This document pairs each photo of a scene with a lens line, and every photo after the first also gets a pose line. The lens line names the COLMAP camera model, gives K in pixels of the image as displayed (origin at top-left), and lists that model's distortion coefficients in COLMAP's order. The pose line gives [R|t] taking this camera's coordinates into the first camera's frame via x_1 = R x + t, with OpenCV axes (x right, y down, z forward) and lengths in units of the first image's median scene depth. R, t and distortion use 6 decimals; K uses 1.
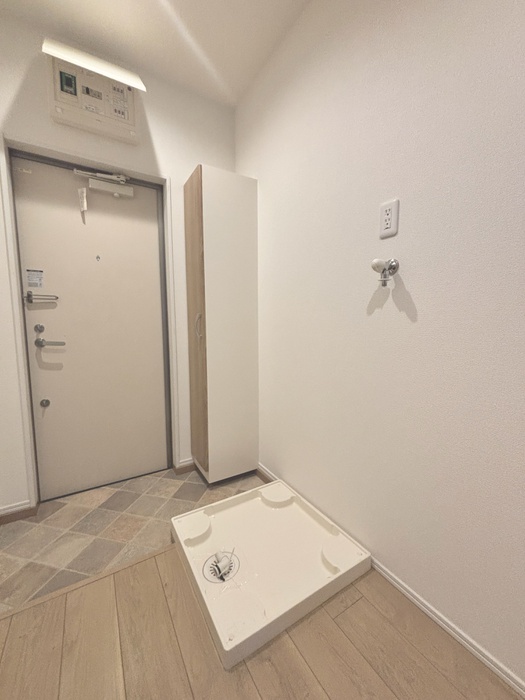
lens RADIAL K [[285.7, 0, 262.5], [0, 285.7, 350.0], [0, 0, 1]] dist [-0.003529, 0.005002]
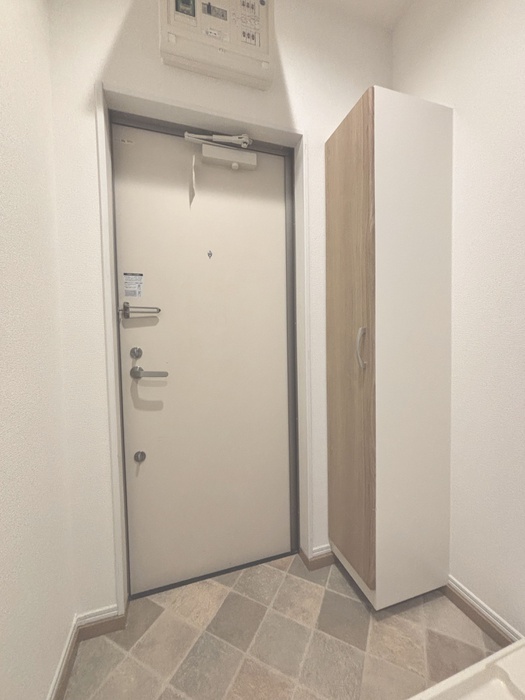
lens RADIAL K [[285.7, 0, 262.5], [0, 285.7, 350.0], [0, 0, 1]] dist [-0.003529, 0.005002]
pose [[0.974281, -0.004201, -0.225298, -0.300291], [-0.007279, 0.998718, -0.050101, -0.047859], [0.225220, 0.050453, 0.973001, 0.359849]]
